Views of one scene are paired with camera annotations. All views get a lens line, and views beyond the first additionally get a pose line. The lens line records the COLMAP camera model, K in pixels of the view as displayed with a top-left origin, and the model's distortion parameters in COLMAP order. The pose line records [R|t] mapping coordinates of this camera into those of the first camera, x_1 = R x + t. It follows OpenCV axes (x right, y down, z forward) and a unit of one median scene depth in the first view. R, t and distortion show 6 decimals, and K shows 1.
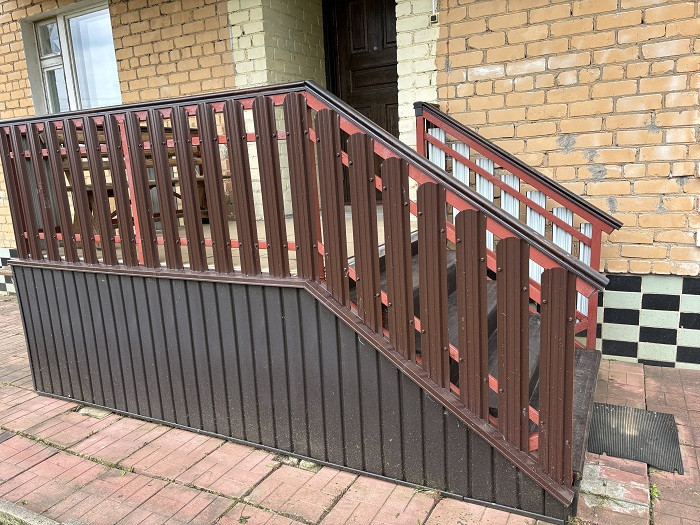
lens RADIAL K [[527.6, 0, 349.0], [0, 527.6, 262.7], [0, 0, 1]] dist [0.054363, -0.060998]
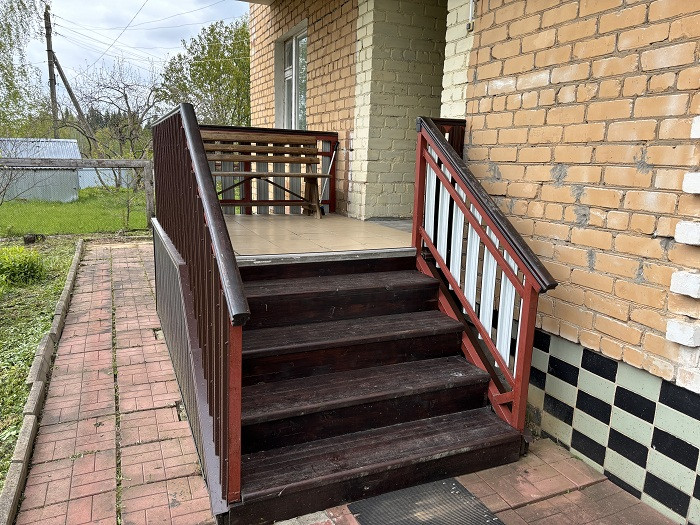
lens RADIAL K [[527.6, 0, 349.6], [0, 527.6, 262.5], [0, 0, 1]] dist [0.054363, -0.060998]
pose [[0.778128, 0.194672, -0.597177, 0.689264], [-0.187940, 0.979361, 0.074371, -0.097639], [0.599329, 0.054363, 0.798655, 0.178500]]
